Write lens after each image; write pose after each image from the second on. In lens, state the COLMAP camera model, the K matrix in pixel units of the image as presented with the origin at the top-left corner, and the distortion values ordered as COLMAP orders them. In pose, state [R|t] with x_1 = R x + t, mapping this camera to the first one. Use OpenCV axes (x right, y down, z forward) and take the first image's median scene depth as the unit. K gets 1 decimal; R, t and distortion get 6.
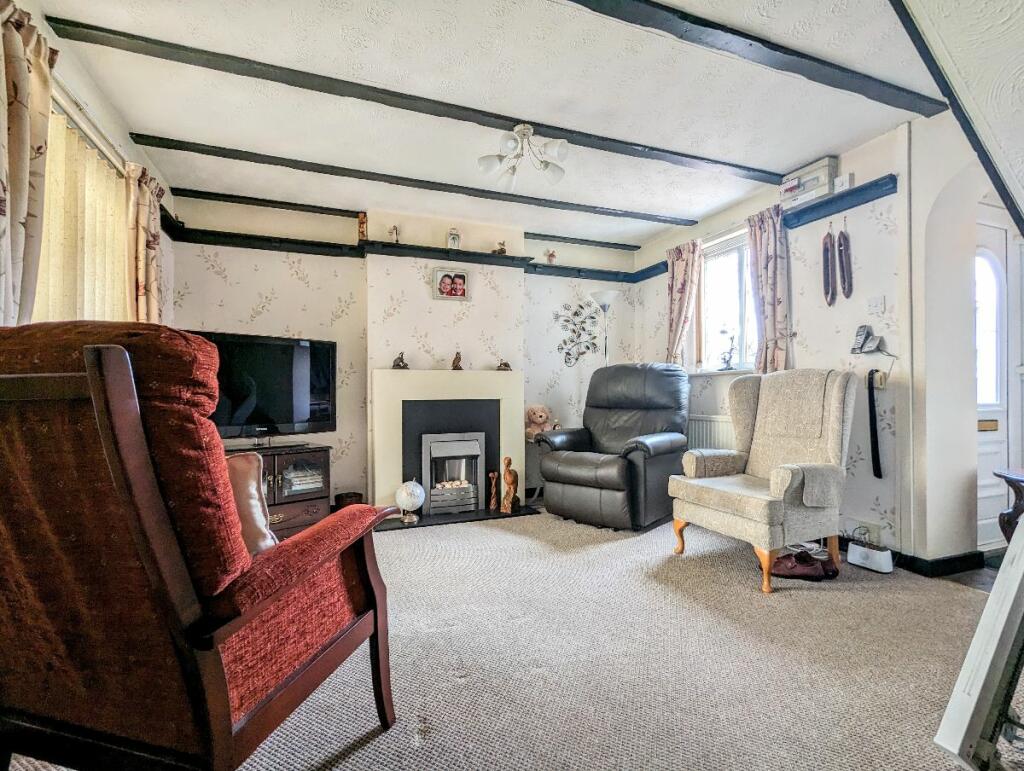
lens RADIAL K [[486.6, 0, 514.9], [0, 486.6, 387.9], [0, 0, 1]] dist [-0.001984, -0.000190]
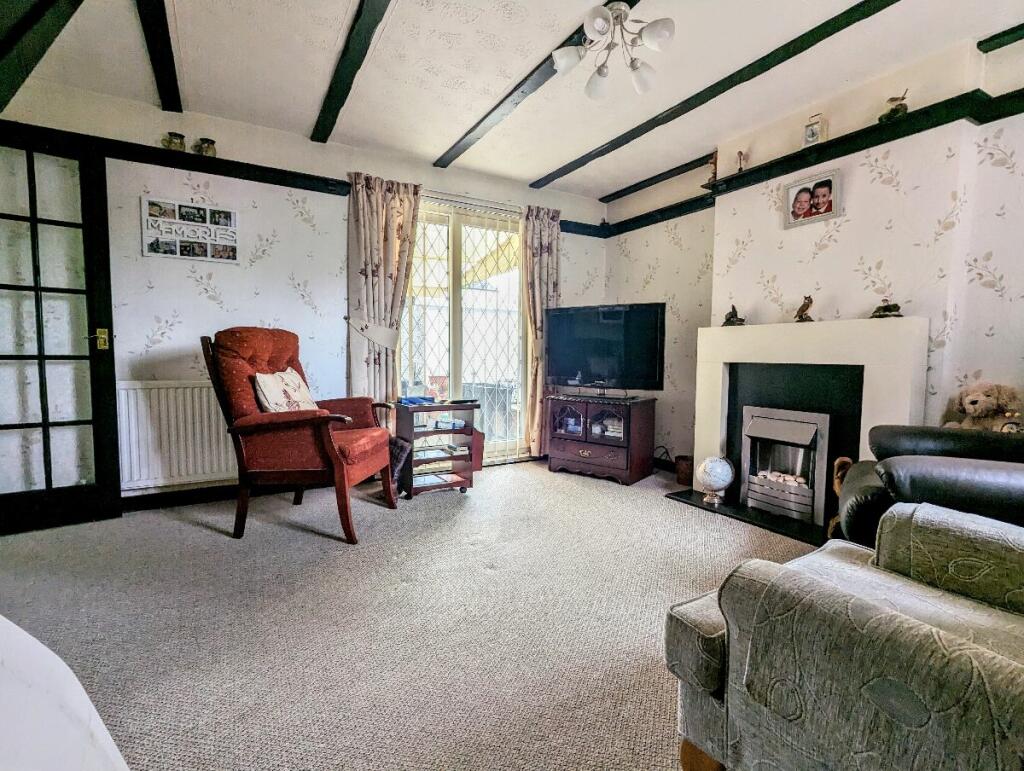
lens RADIAL K [[490.9, 0, 508.0], [0, 490.9, 384.2], [0, 0, 1]] dist [0.000837, 0.000442]
pose [[0.136293, 0.066110, -0.988460, 0.551864], [0.000276, 0.997768, 0.066770, 0.005678], [0.990669, -0.009373, 0.135970, 0.489367]]
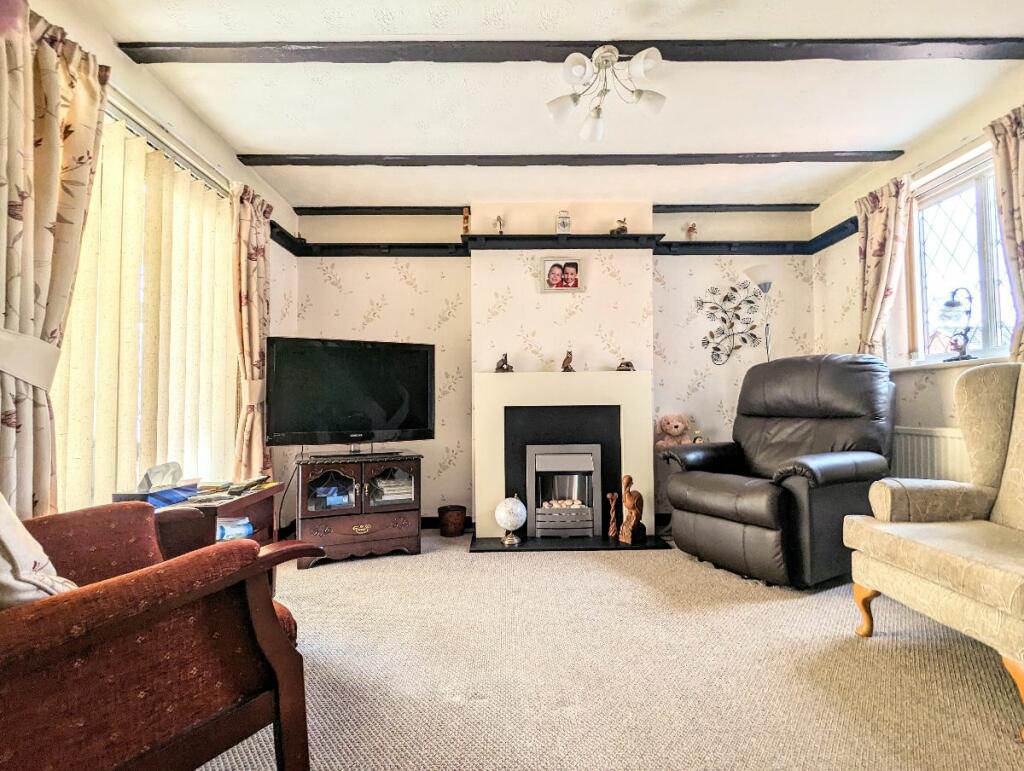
lens RADIAL K [[486.6, 0, 514.9], [0, 486.6, 387.9], [0, 0, 1]] dist [-0.001984, -0.000190]
pose [[0.932616, -0.016724, -0.360483, 0.108109], [0.008550, 0.999669, -0.024258, 0.012871], [0.360769, 0.019541, 0.932450, 0.162502]]
